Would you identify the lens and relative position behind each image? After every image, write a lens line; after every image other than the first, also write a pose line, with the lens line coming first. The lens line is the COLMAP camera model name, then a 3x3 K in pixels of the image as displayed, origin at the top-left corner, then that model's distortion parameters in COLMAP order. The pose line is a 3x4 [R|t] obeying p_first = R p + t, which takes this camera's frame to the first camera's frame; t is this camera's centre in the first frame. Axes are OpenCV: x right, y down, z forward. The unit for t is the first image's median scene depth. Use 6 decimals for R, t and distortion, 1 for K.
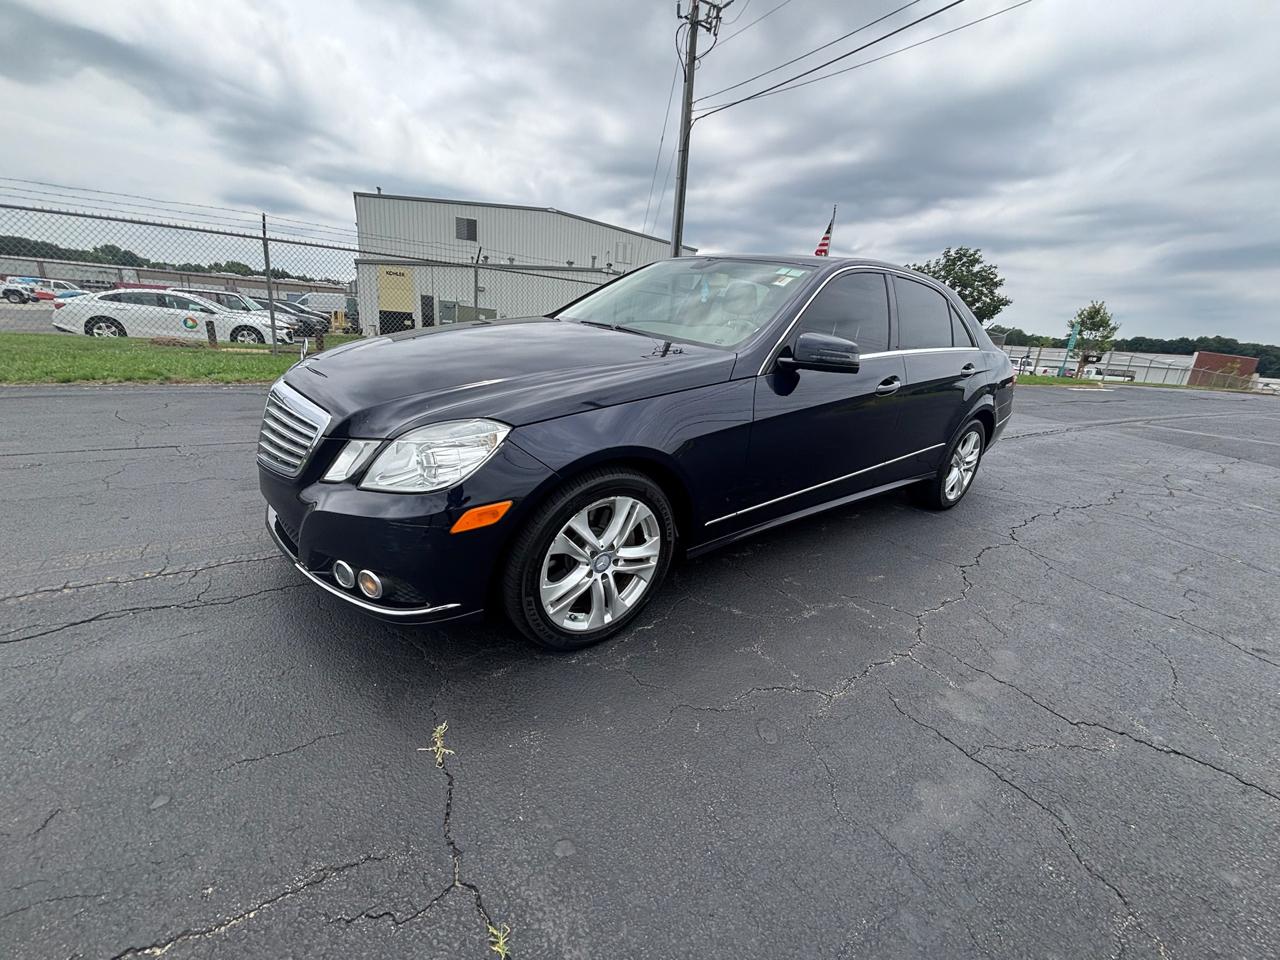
lens RADIAL K [[510.4, 0, 634.7], [0, 510.4, 482.7], [0, 0, 1]] dist [-0.000800, 0.000651]
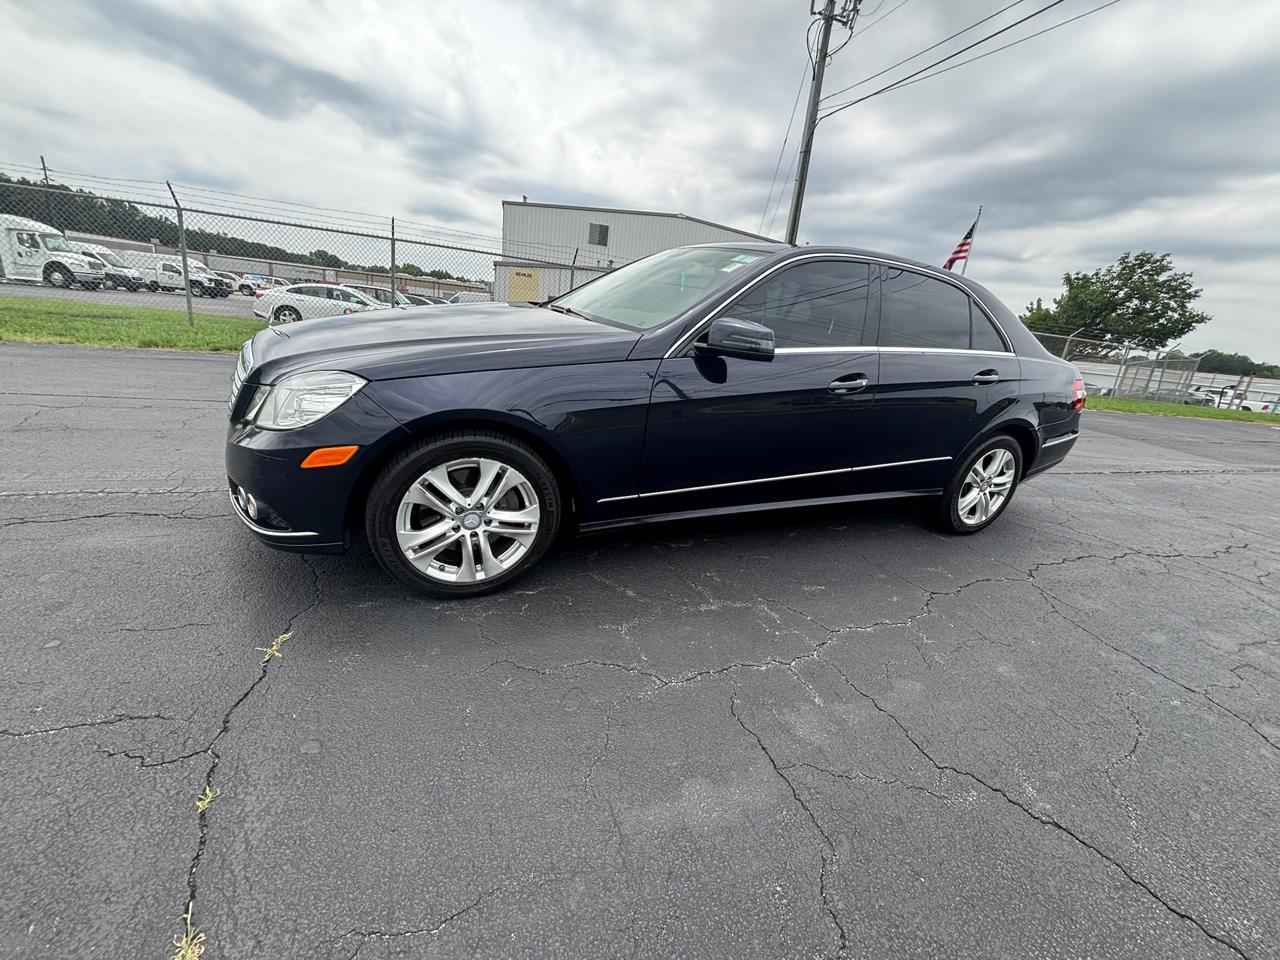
lens RADIAL K [[511.4, 0, 635.1], [0, 511.4, 482.8], [0, 0, 1]] dist [-0.009066, 0.005818]
pose [[0.971521, 0.101344, -0.214190, 0.156269], [-0.103404, 0.994638, 0.001596, 0.013200], [0.213203, 0.020598, 0.976791, 0.009606]]
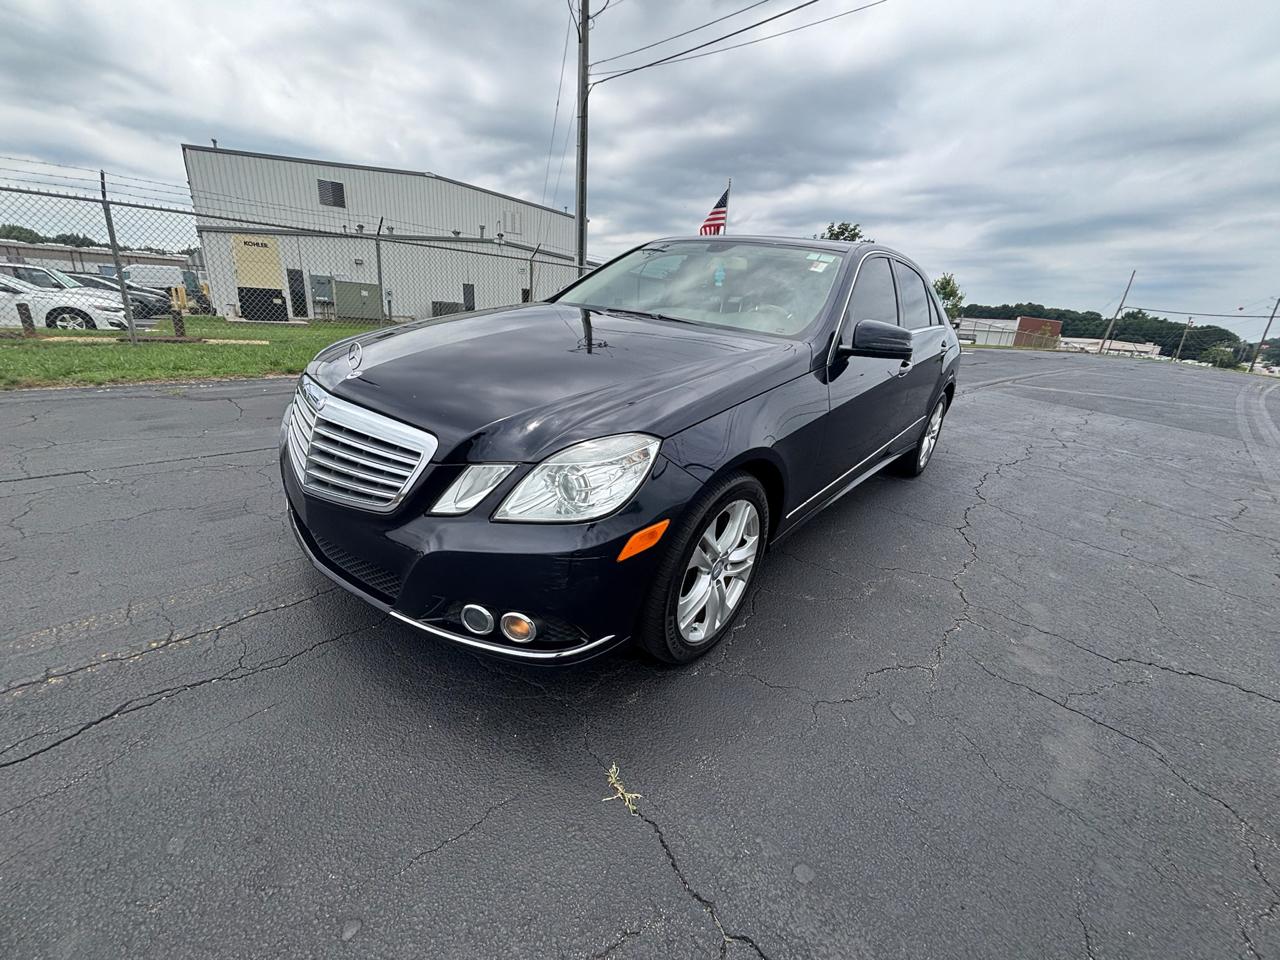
lens RADIAL K [[510.4, 0, 634.7], [0, 510.4, 482.7], [0, 0, 1]] dist [-0.000800, 0.000651]
pose [[0.979229, -0.079203, 0.186649, -0.122847], [0.070271, 0.996065, 0.054005, -0.022129], [-0.190192, -0.039767, 0.980941, 0.028477]]
